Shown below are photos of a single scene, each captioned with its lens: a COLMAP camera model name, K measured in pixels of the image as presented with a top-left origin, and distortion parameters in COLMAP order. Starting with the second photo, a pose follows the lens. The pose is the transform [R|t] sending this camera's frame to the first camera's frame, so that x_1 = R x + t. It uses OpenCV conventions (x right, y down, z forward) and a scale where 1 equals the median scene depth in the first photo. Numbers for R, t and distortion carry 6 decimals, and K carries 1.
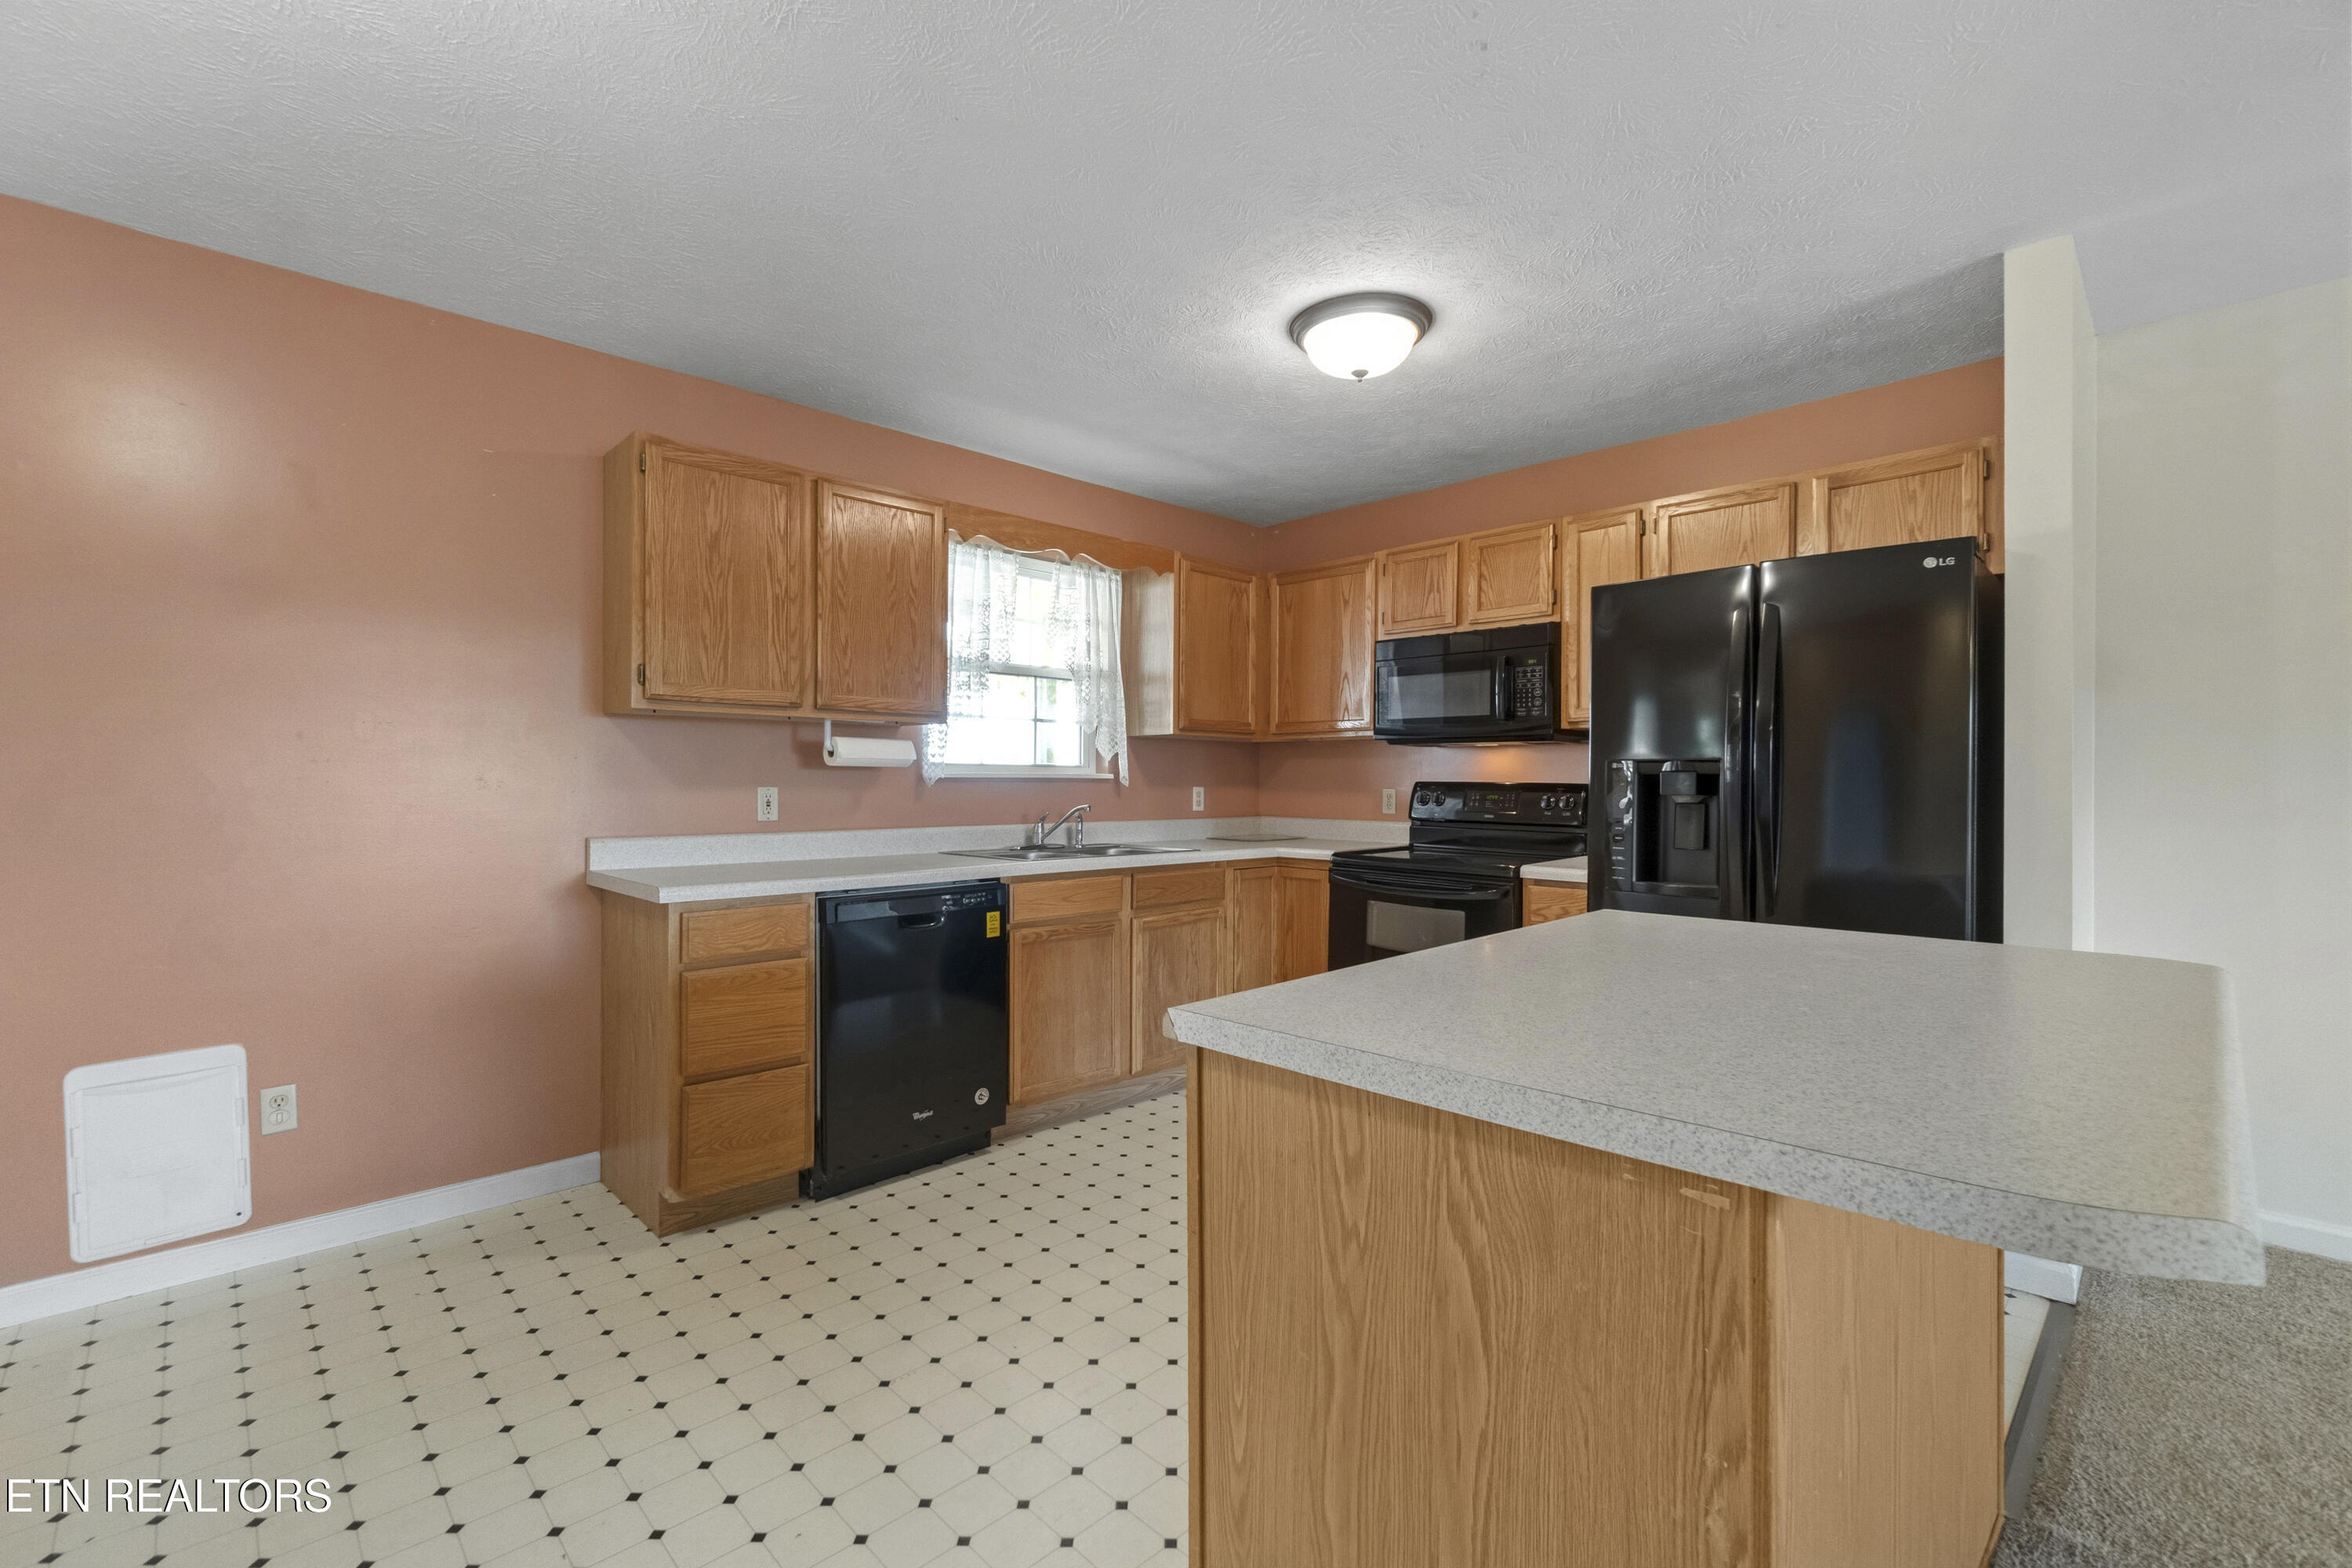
lens RADIAL K [[1016.9, 0, 1158.7], [0, 1016.9, 780.0], [0, 0, 1]] dist [-0.004633, 0.001873]
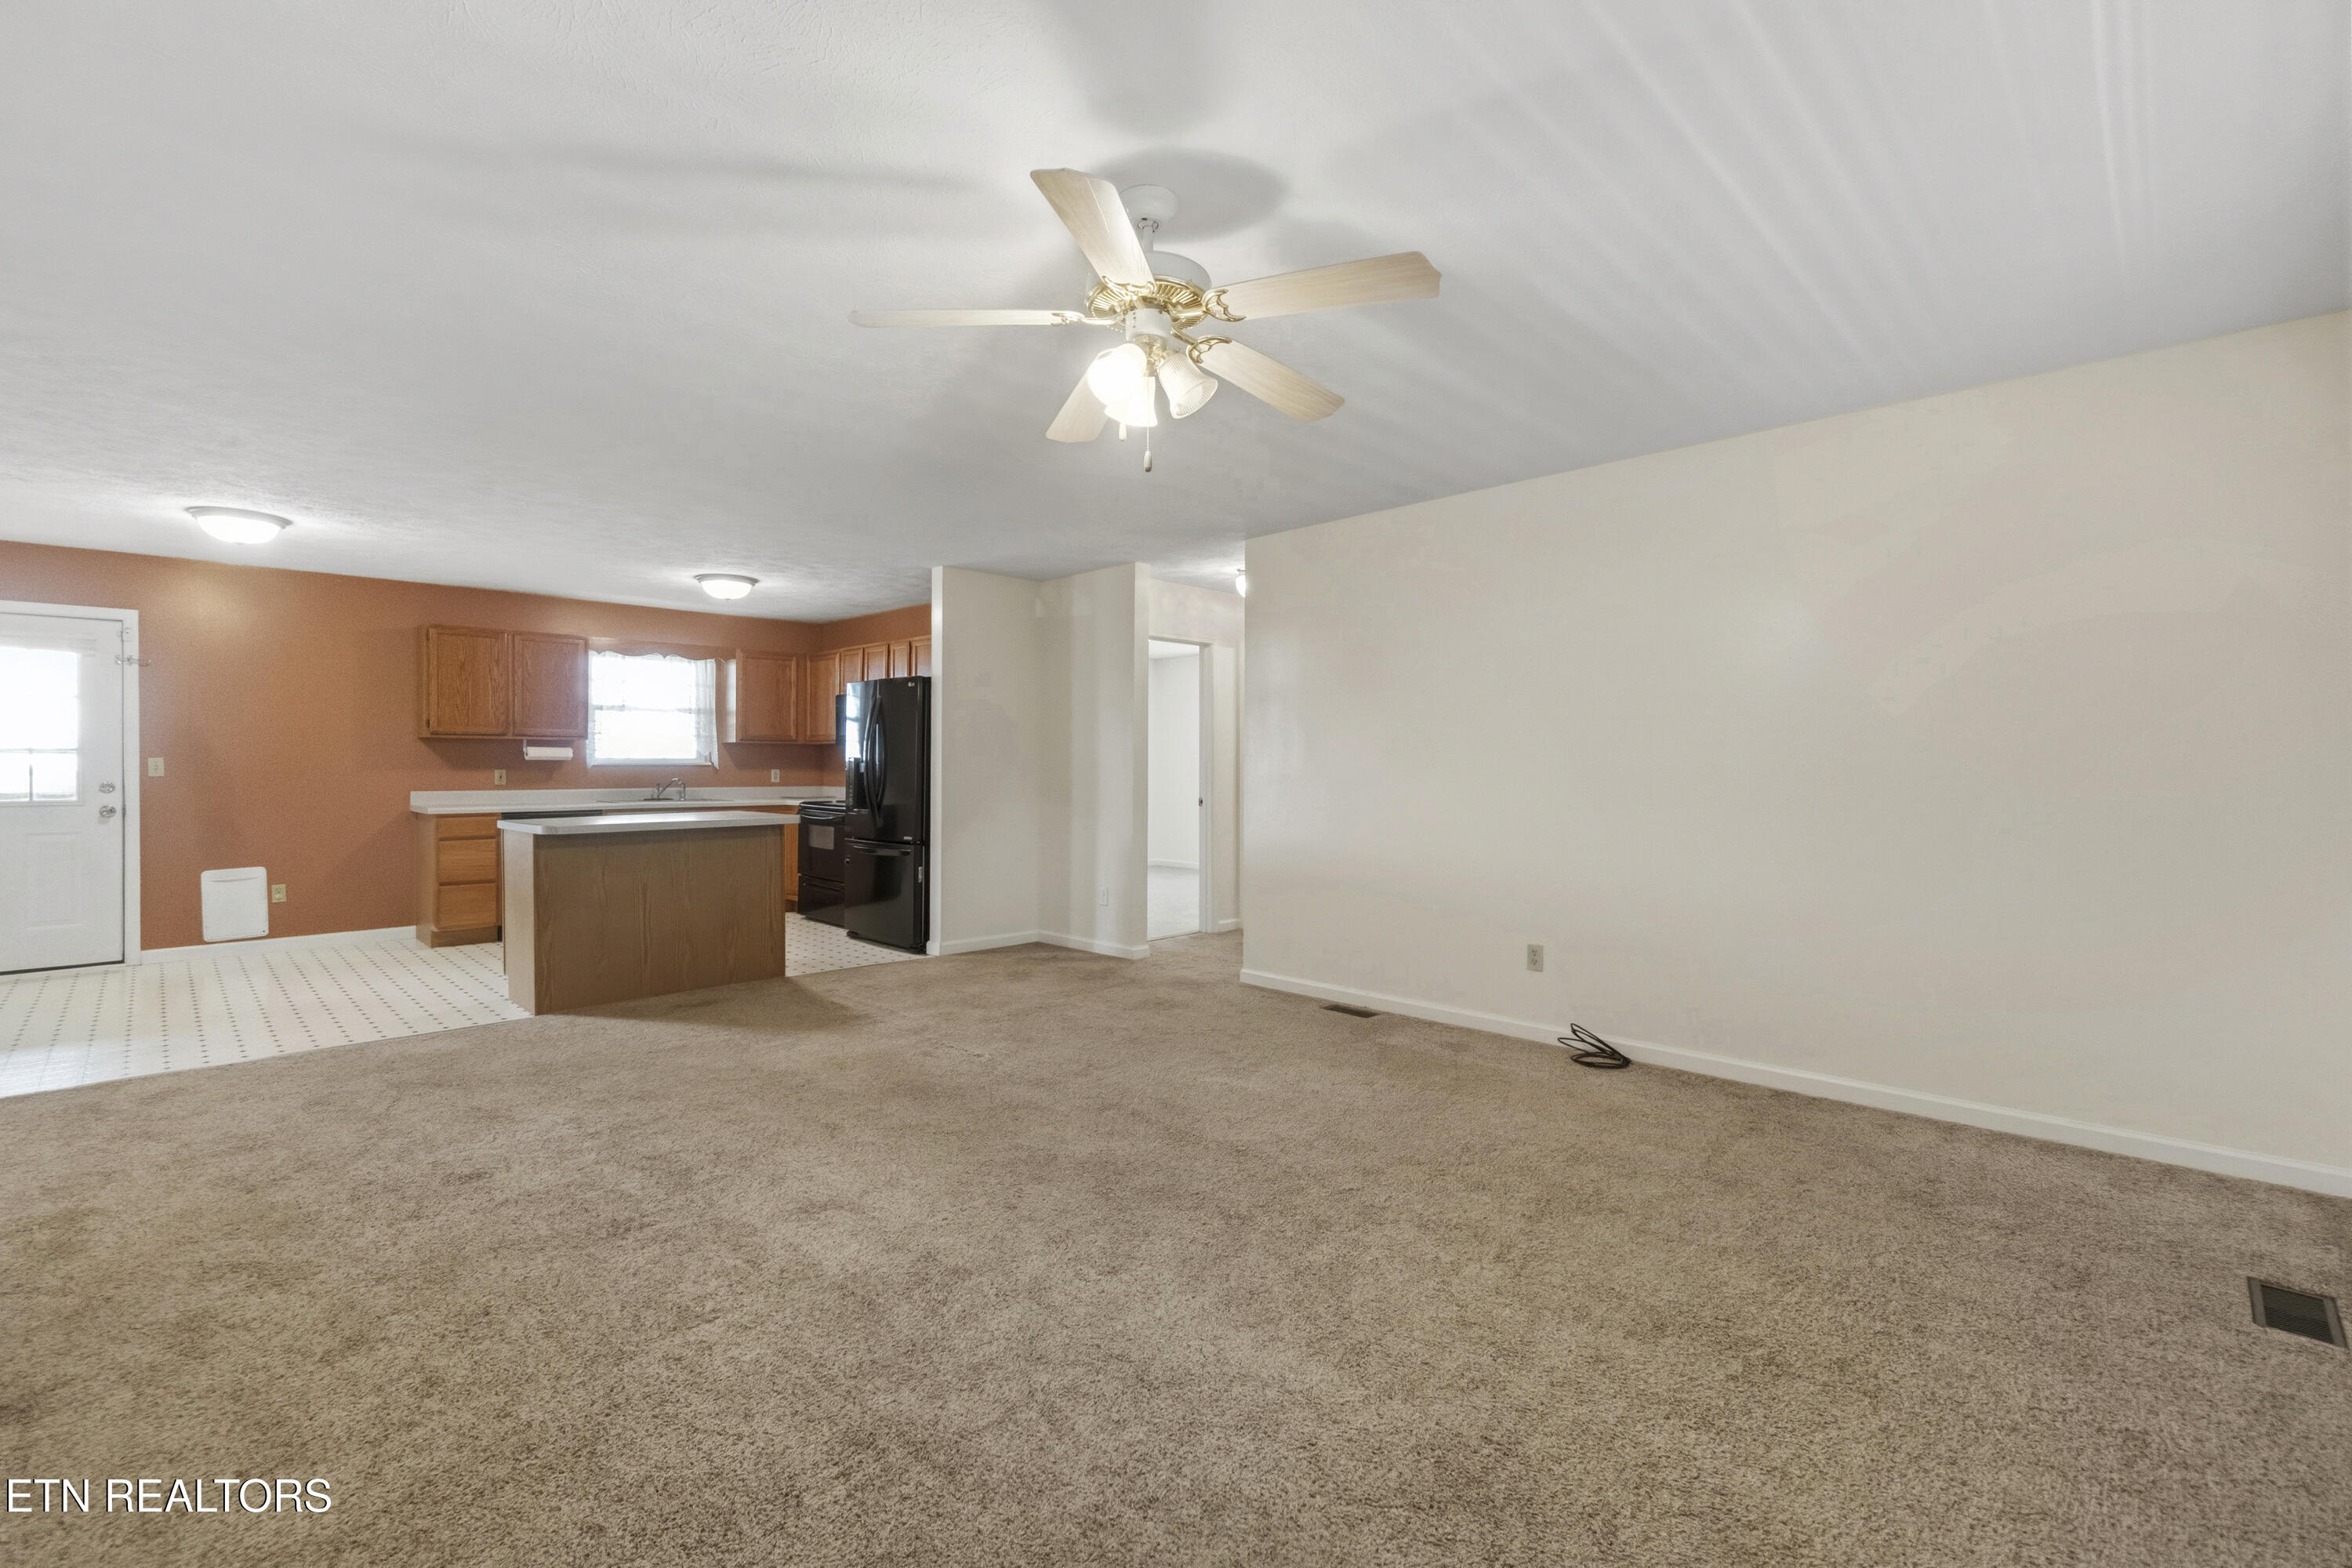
lens RADIAL K [[1016.9, 0, 1145.7], [0, 1016.9, 768.0], [0, 0, 1]] dist [-0.004633, 0.001873]
pose [[0.999832, -0.000742, 0.018298, 0.961976], [0.000678, 0.999993, 0.003551, -0.003000], [-0.018300, -0.003538, 0.999826, -1.207505]]
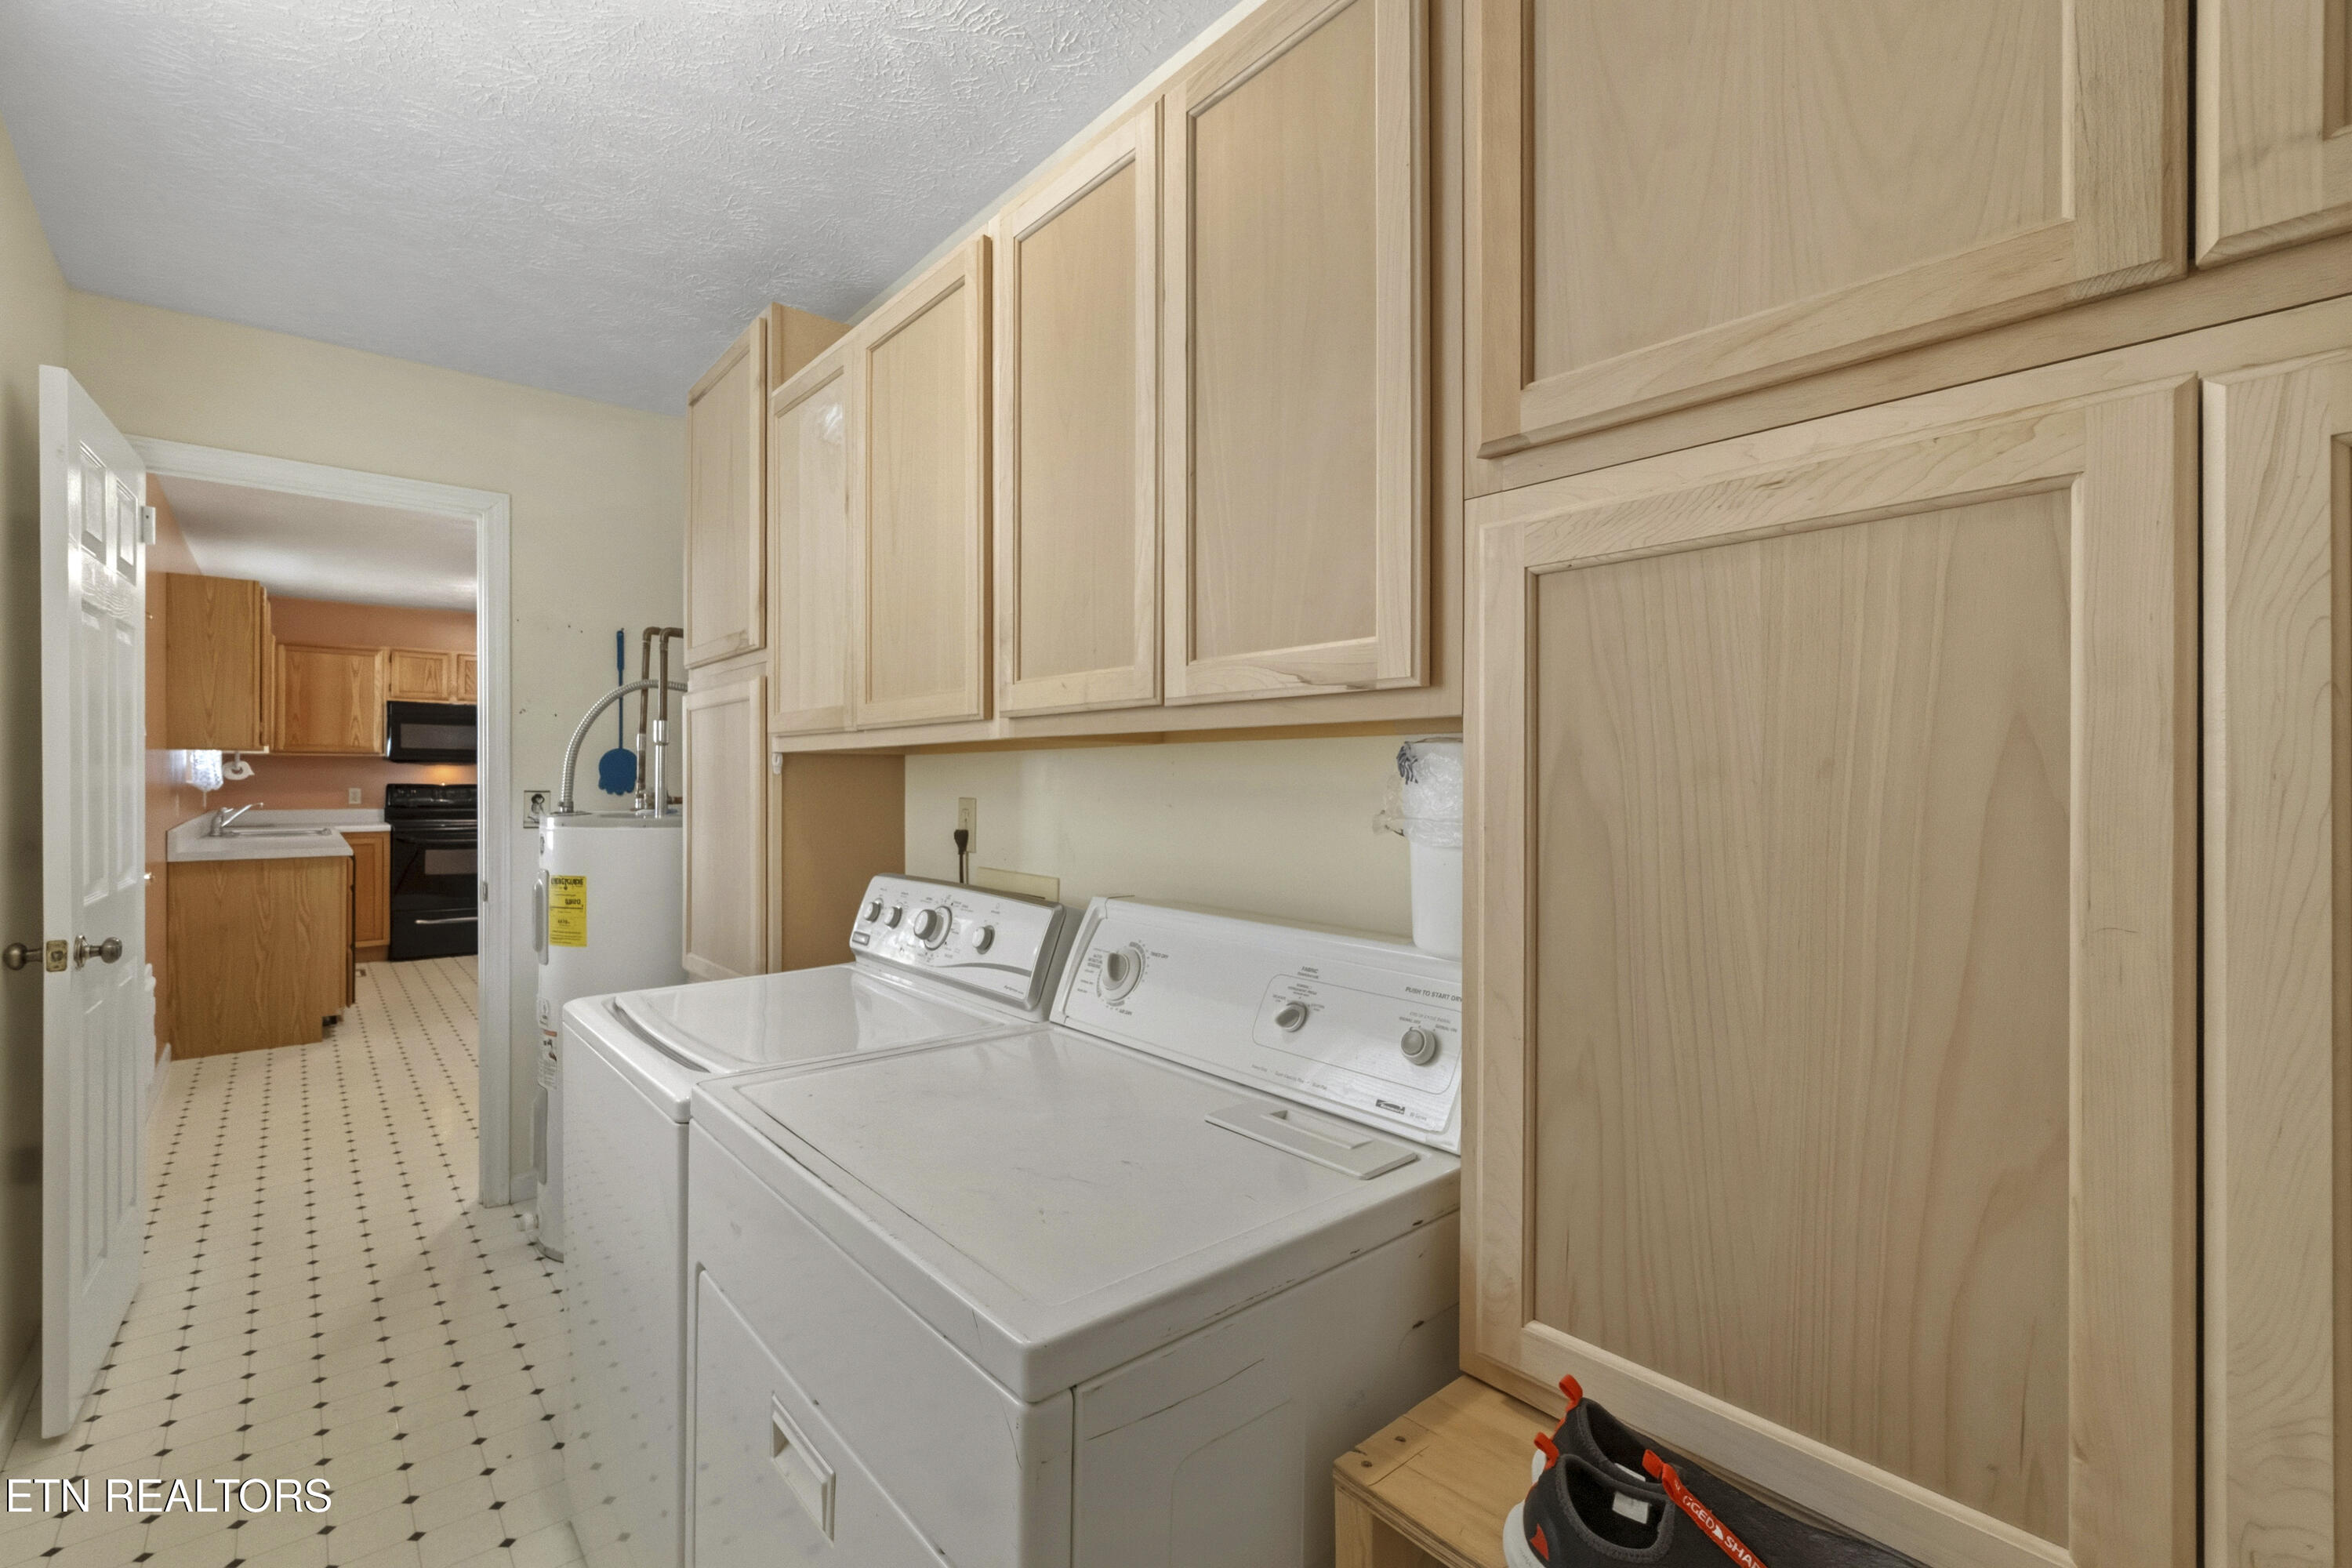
lens RADIAL K [[1016.9, 0, 1160.0], [0, 1016.9, 785.3], [0, 0, 1]] dist [-0.004633, 0.001873]
pose [[0.032100, -0.003100, 0.999480, -1.779916], [-0.000664, 0.999995, 0.003123, -0.002344], [-0.999484, -0.000764, 0.032098, -0.419552]]
